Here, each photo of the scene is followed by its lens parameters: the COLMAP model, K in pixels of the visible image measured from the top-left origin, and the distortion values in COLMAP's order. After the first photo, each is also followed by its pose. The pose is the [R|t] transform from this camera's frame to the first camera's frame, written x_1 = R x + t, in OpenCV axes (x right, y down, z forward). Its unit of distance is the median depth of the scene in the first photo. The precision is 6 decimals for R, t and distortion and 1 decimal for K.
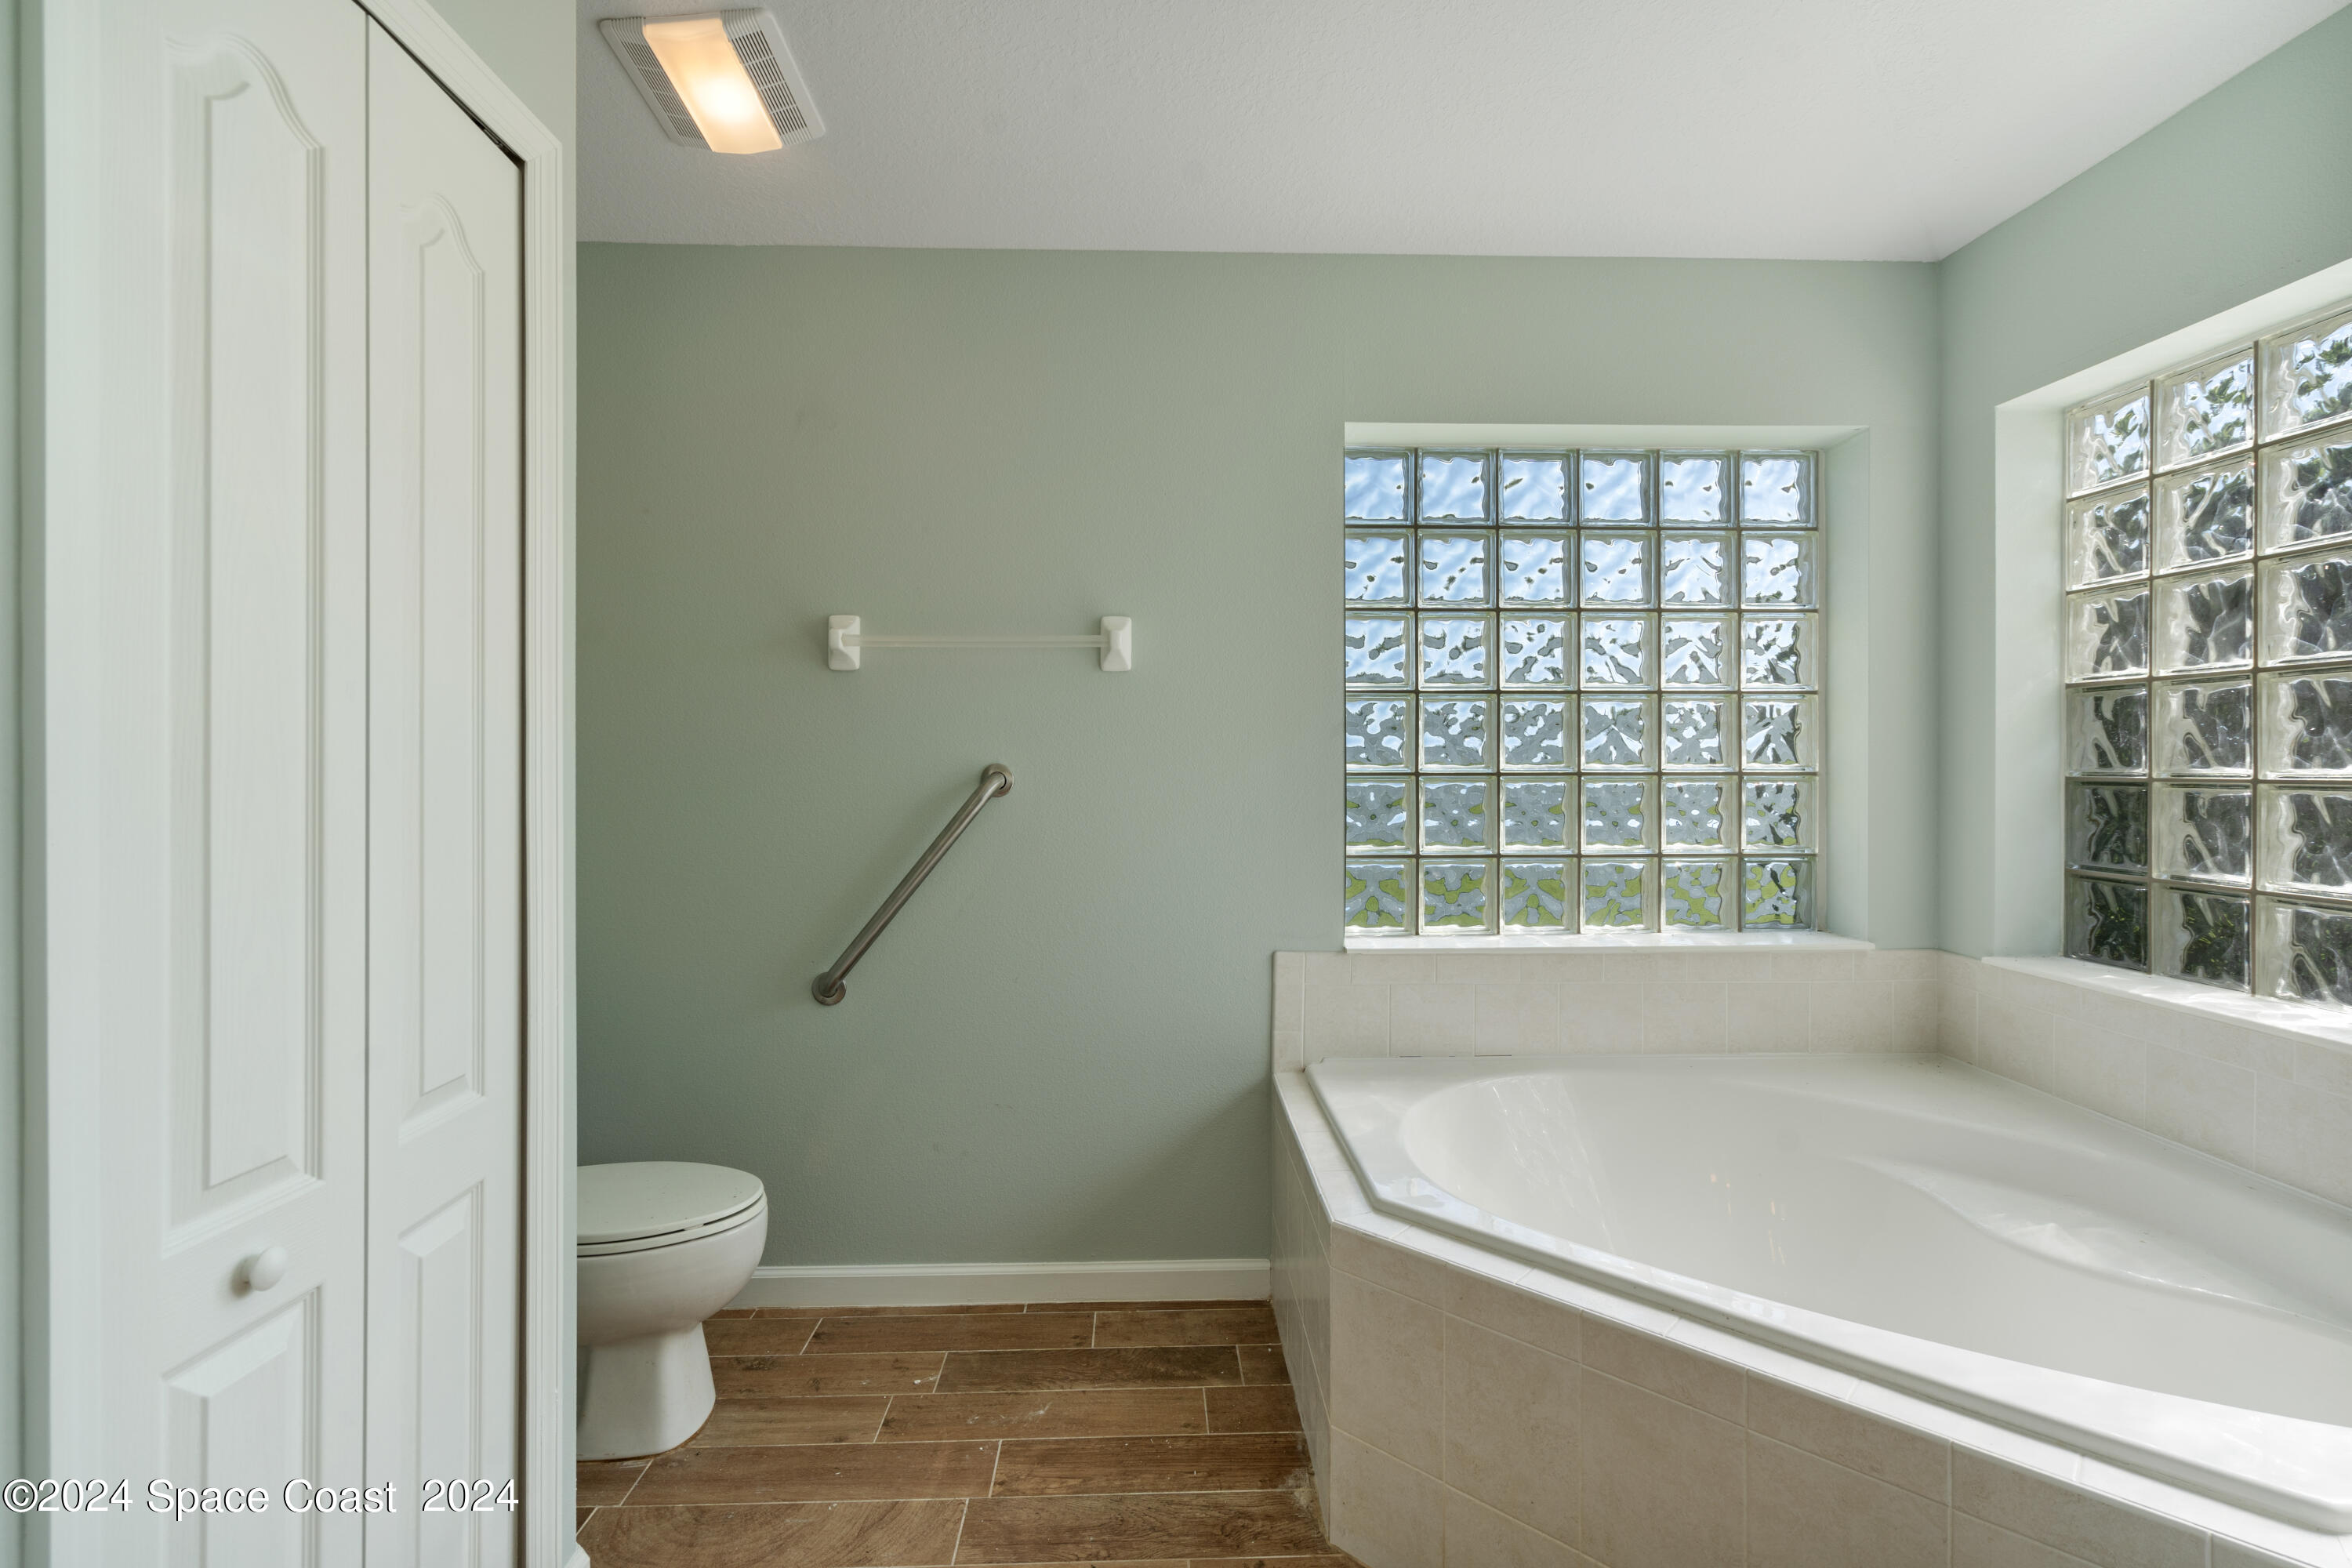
lens RADIAL K [[1068.1, 0, 1180.0], [0, 1068.1, 767.9], [0, 0, 1]] dist [-0.001559, 0.000158]
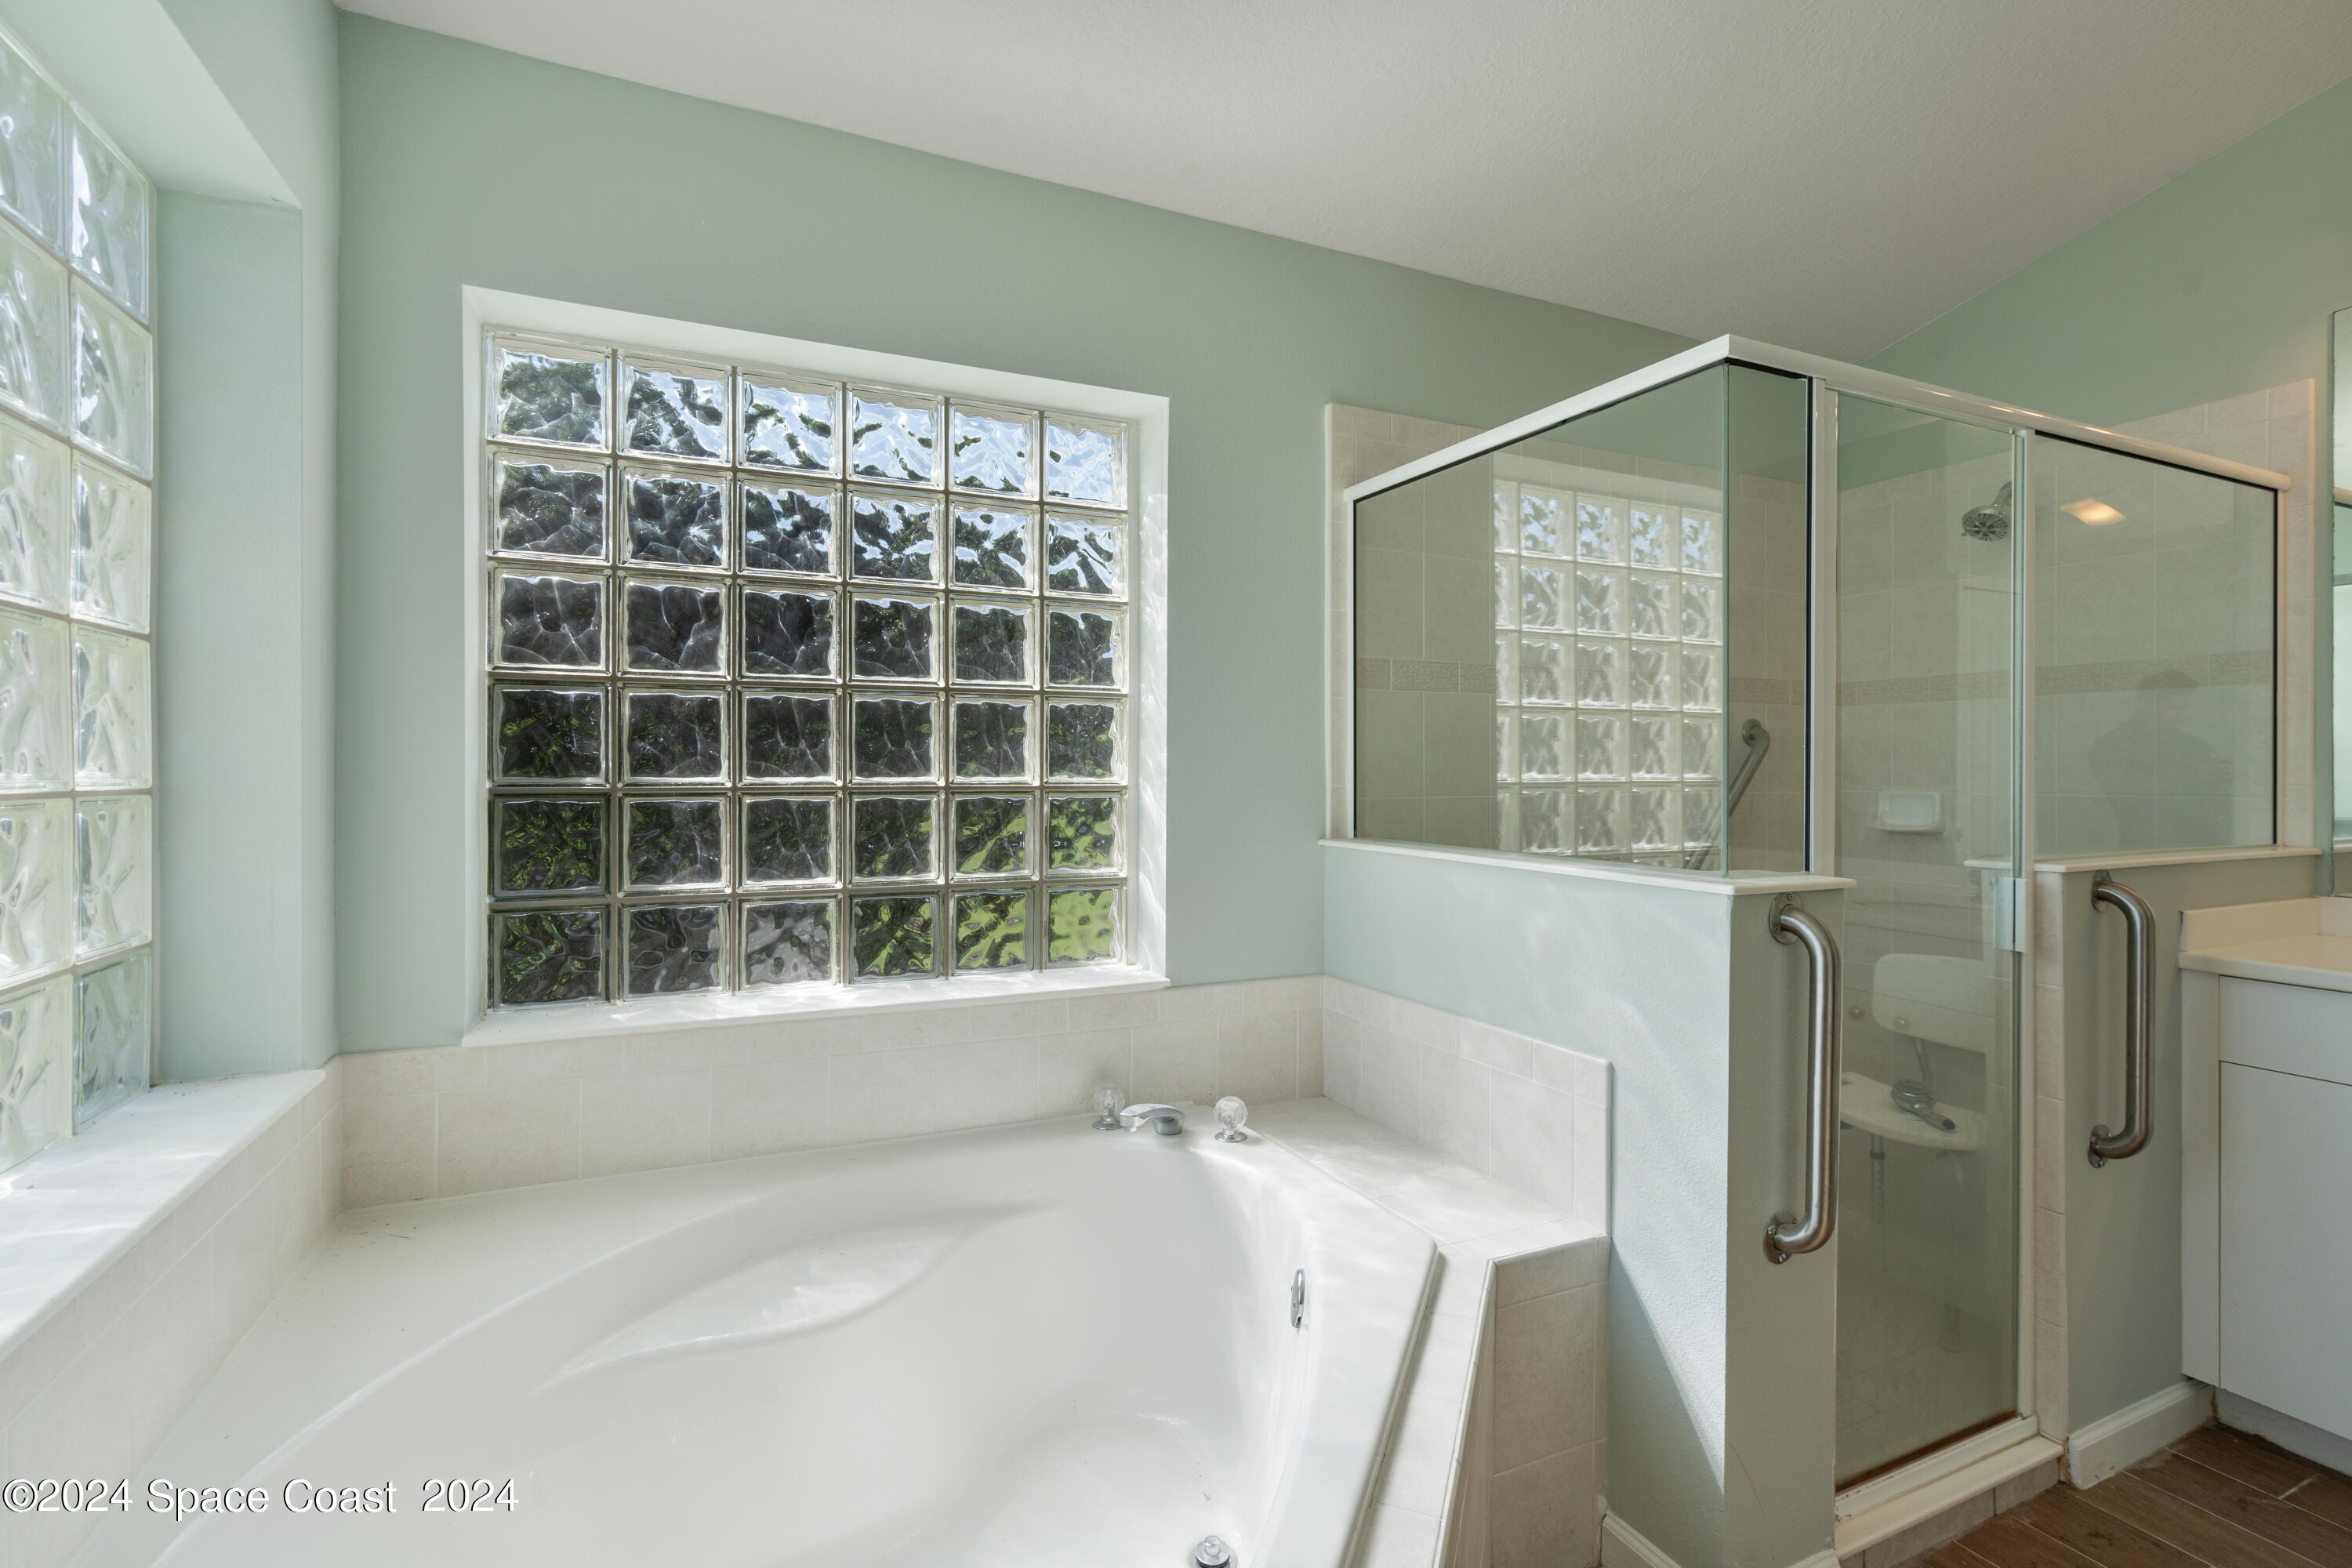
lens RADIAL K [[1068.1, 0, 1180.0], [0, 1068.1, 767.9], [0, 0, 1]] dist [-0.001559, 0.000158]
pose [[-0.382148, -0.003430, 0.924095, -0.120437], [0.001503, 0.999989, 0.004333, -0.011358], [-0.924100, 0.003045, -0.382139, 0.947236]]
